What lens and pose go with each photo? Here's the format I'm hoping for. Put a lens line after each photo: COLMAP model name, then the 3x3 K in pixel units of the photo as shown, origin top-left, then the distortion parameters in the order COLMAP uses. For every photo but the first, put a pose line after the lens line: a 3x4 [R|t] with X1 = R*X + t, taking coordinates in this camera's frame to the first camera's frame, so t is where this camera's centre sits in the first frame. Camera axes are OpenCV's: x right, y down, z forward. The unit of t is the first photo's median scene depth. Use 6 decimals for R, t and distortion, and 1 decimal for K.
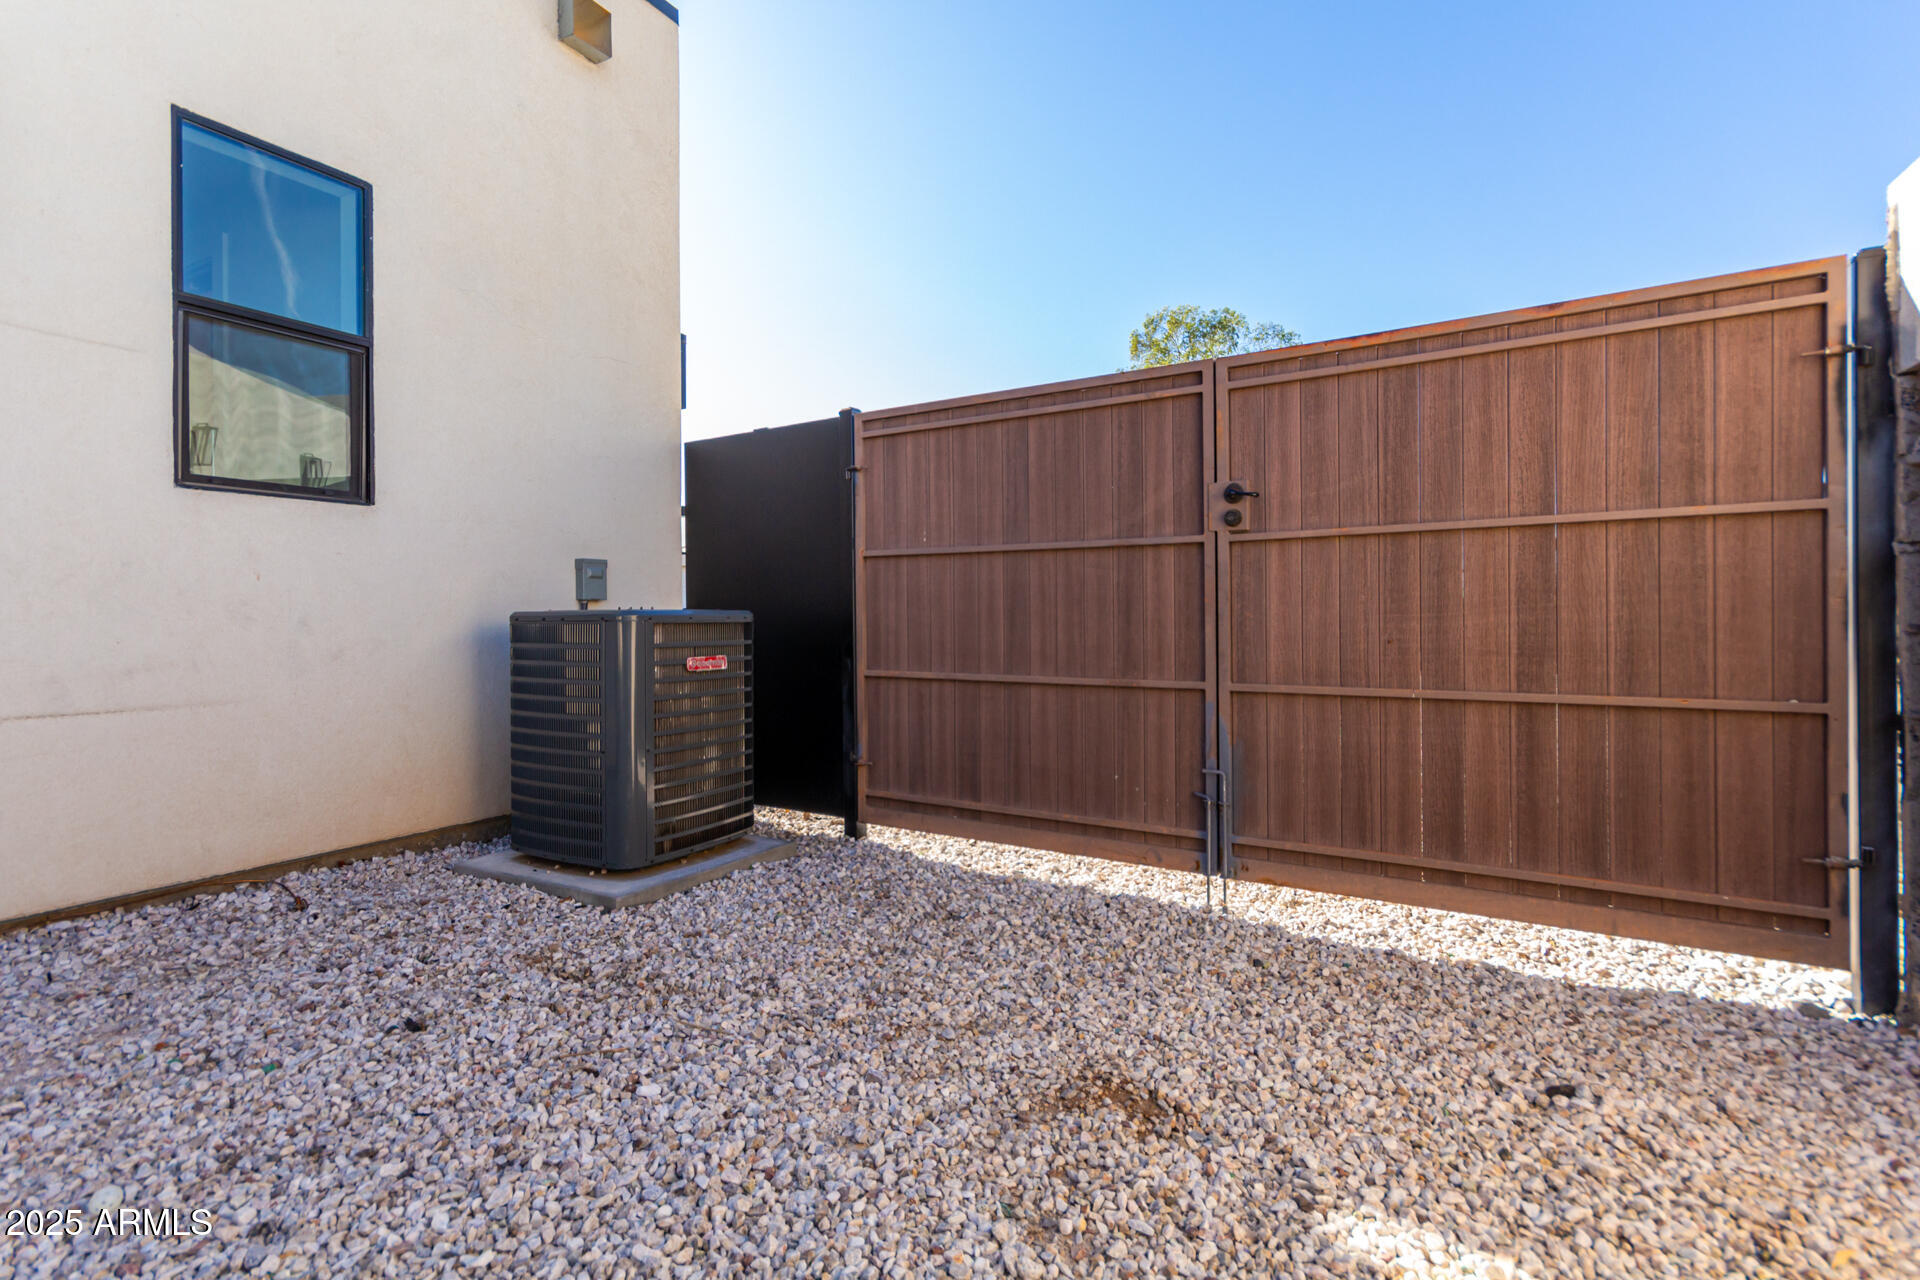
lens RADIAL K [[906.4, 0, 969.2], [0, 906.4, 617.0], [0, 0, 1]] dist [0.007904, 0.000930]
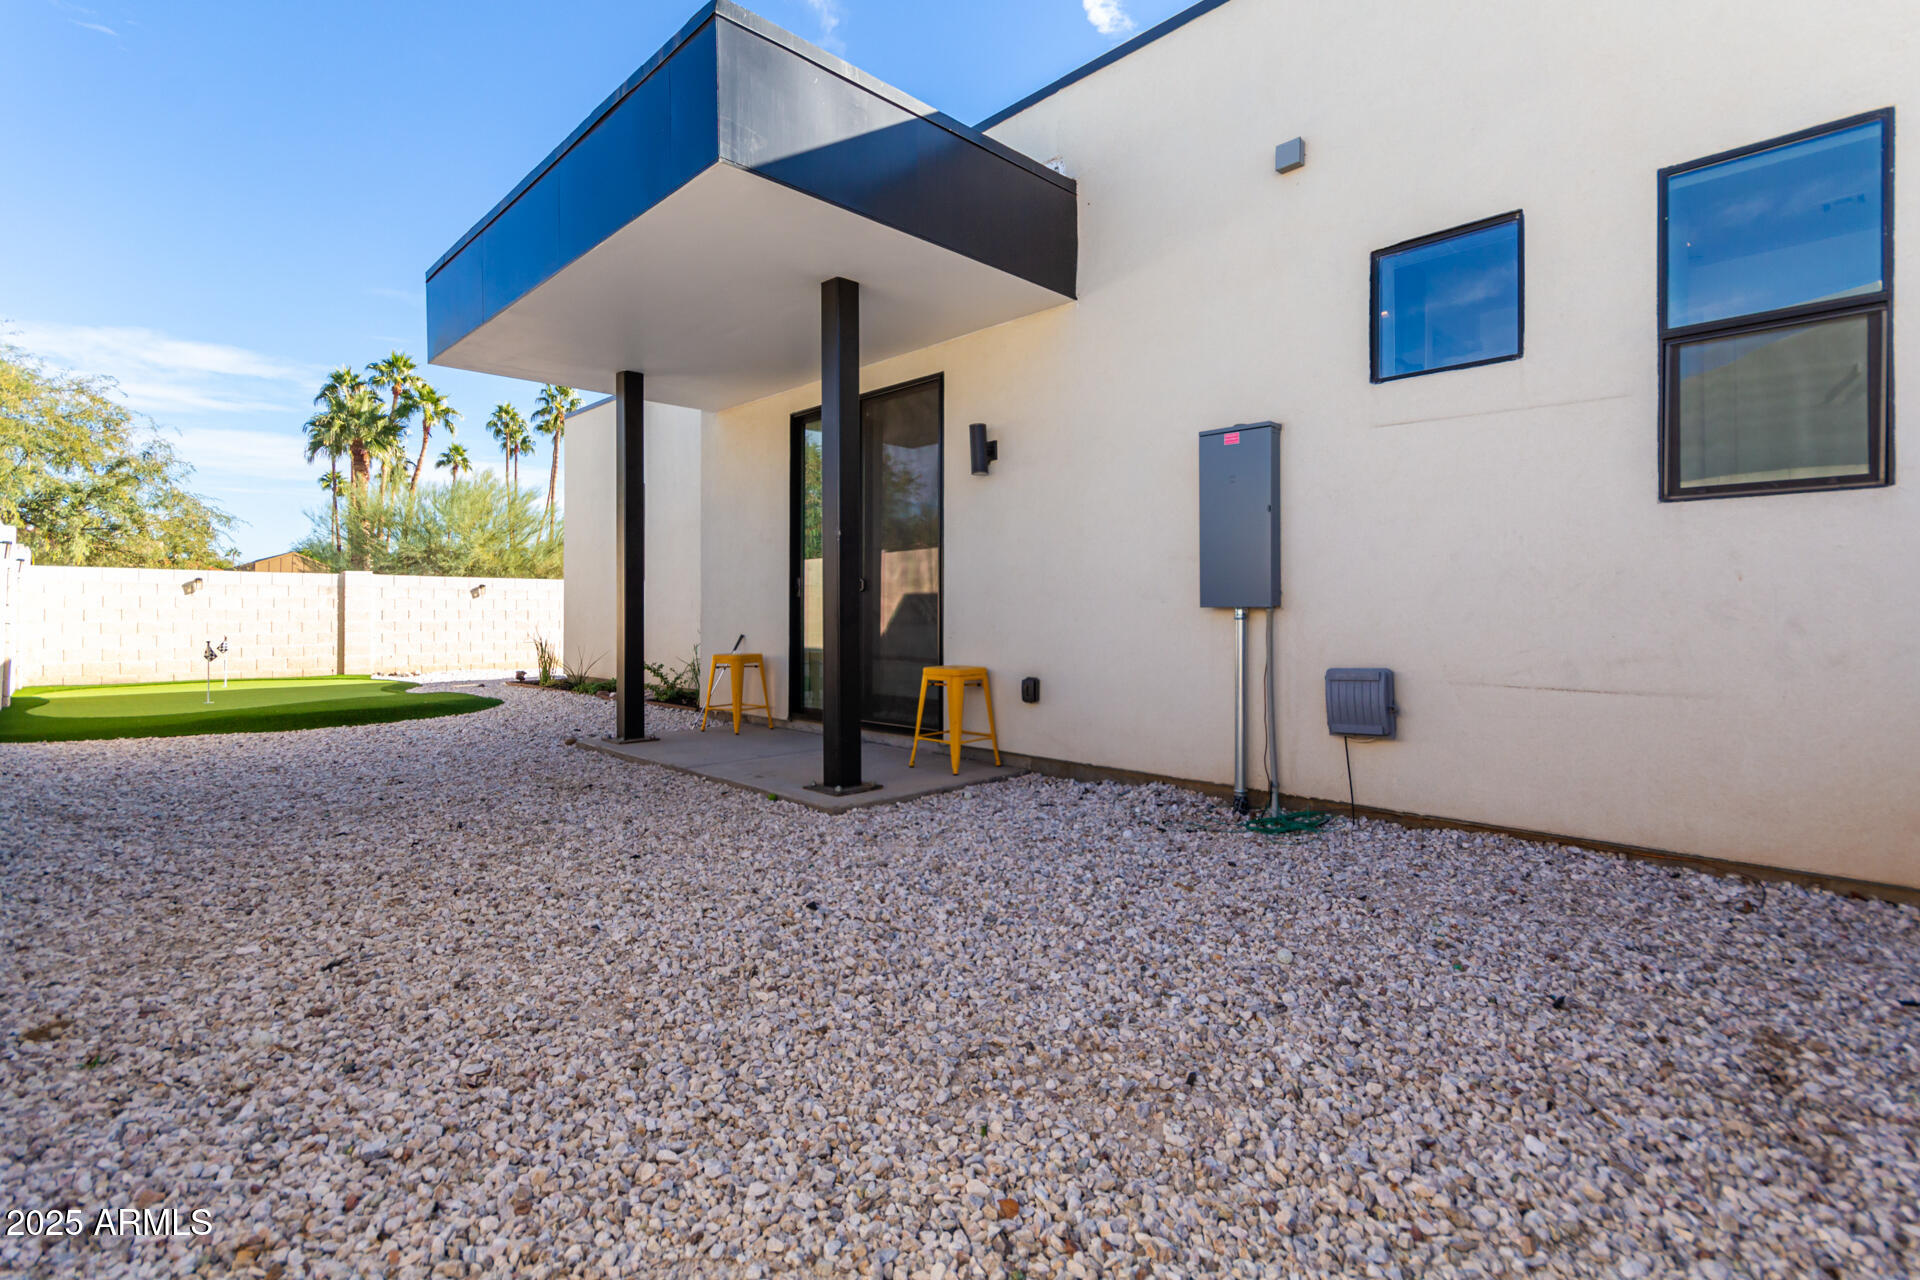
lens RADIAL K [[906.4, 0, 969.2], [0, 906.4, 617.0], [0, 0, 1]] dist [0.007904, 0.000930]
pose [[-0.279584, 0.014204, -0.960016, 0.468751], [0.002510, 0.999898, 0.014064, -0.017713], [0.960118, 0.001523, -0.279591, 0.487343]]
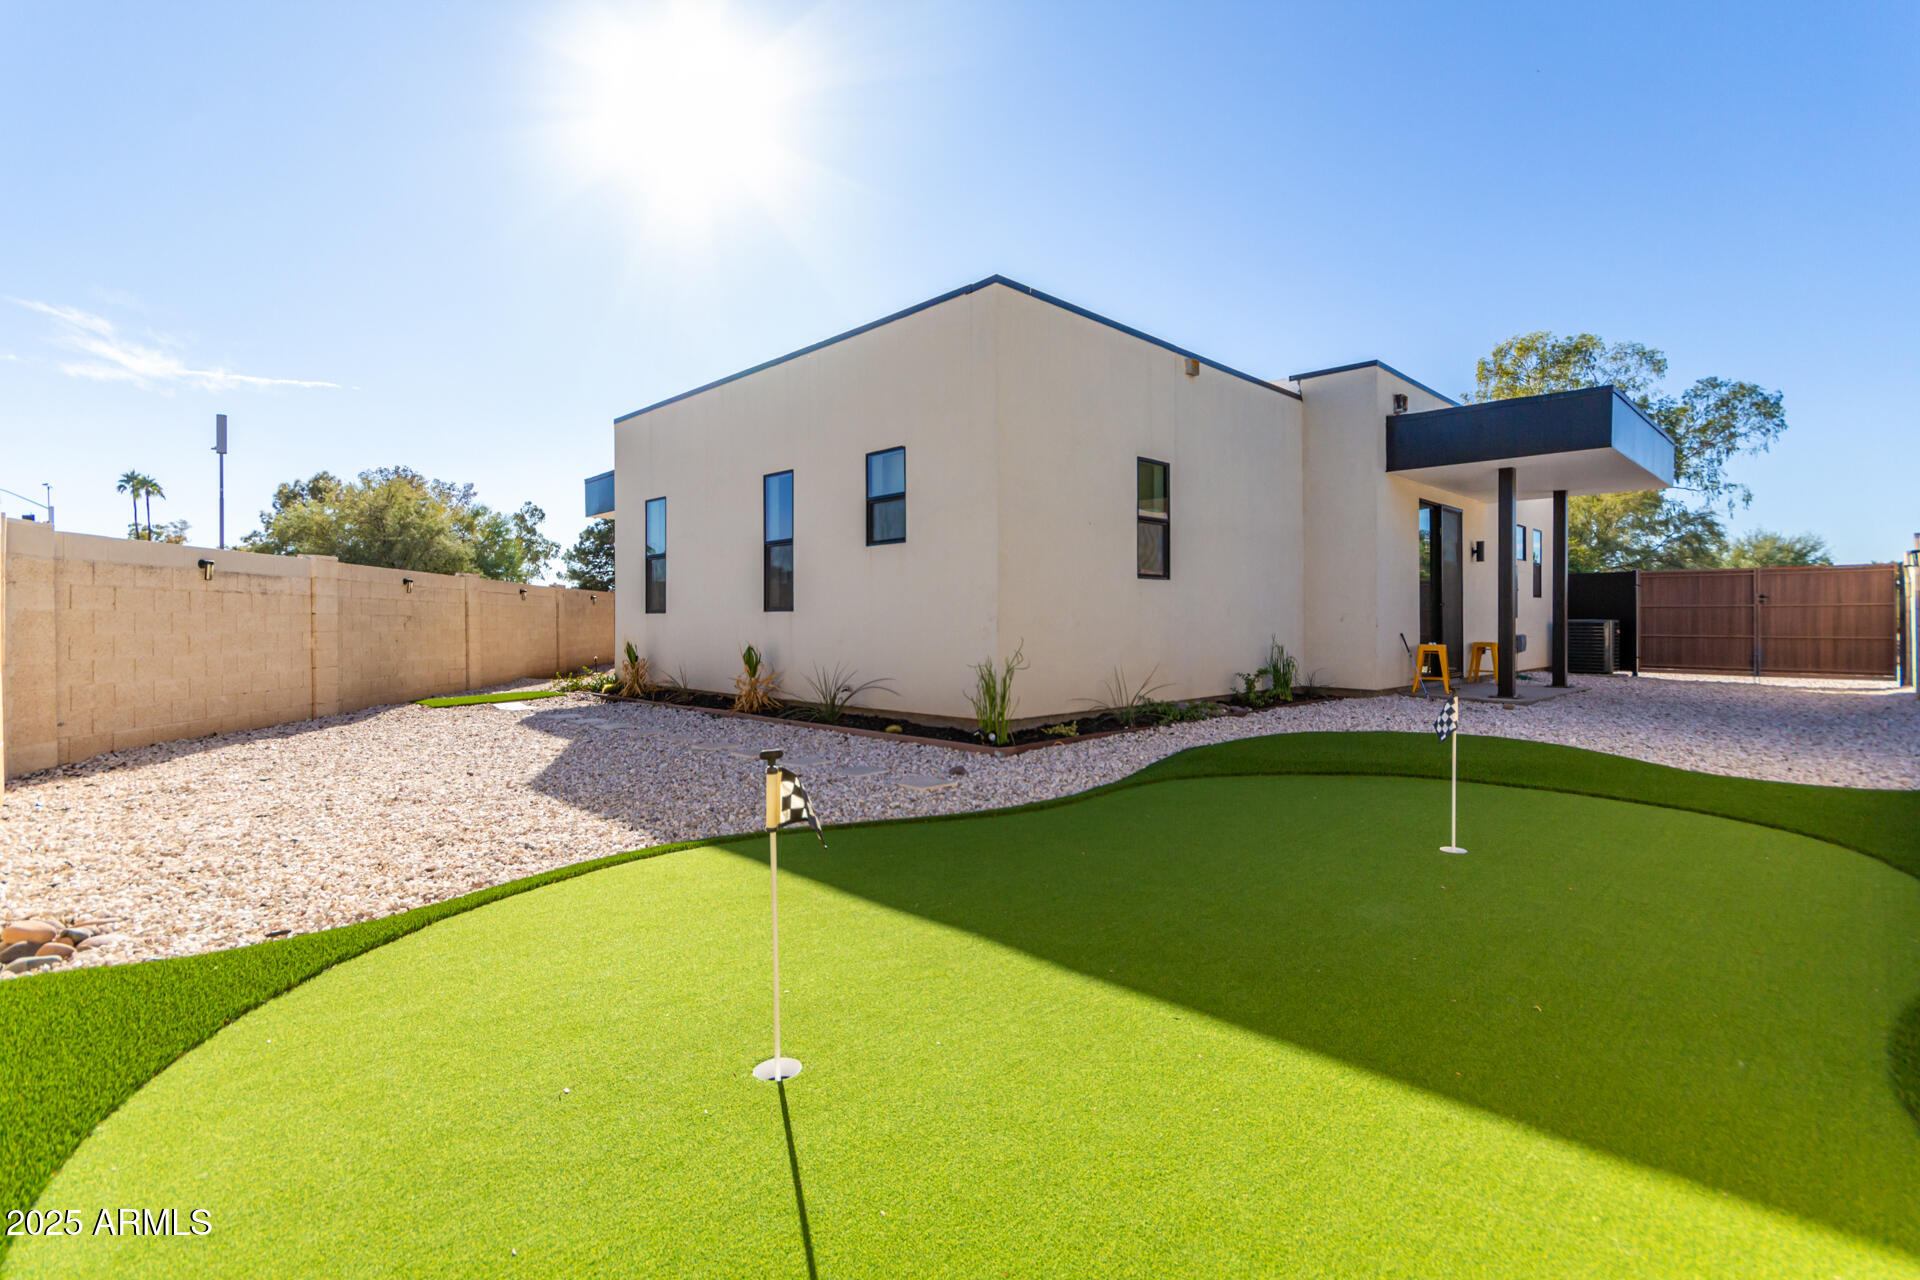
lens RADIAL K [[906.4, 0, 969.2], [0, 906.4, 617.0], [0, 0, 1]] dist [0.007904, 0.000930]
pose [[0.960573, 0.005221, -0.277980, -2.389390], [-0.007403, 0.999949, -0.006798, 0.035925], [0.277930, 0.008588, 0.960563, -4.785767]]
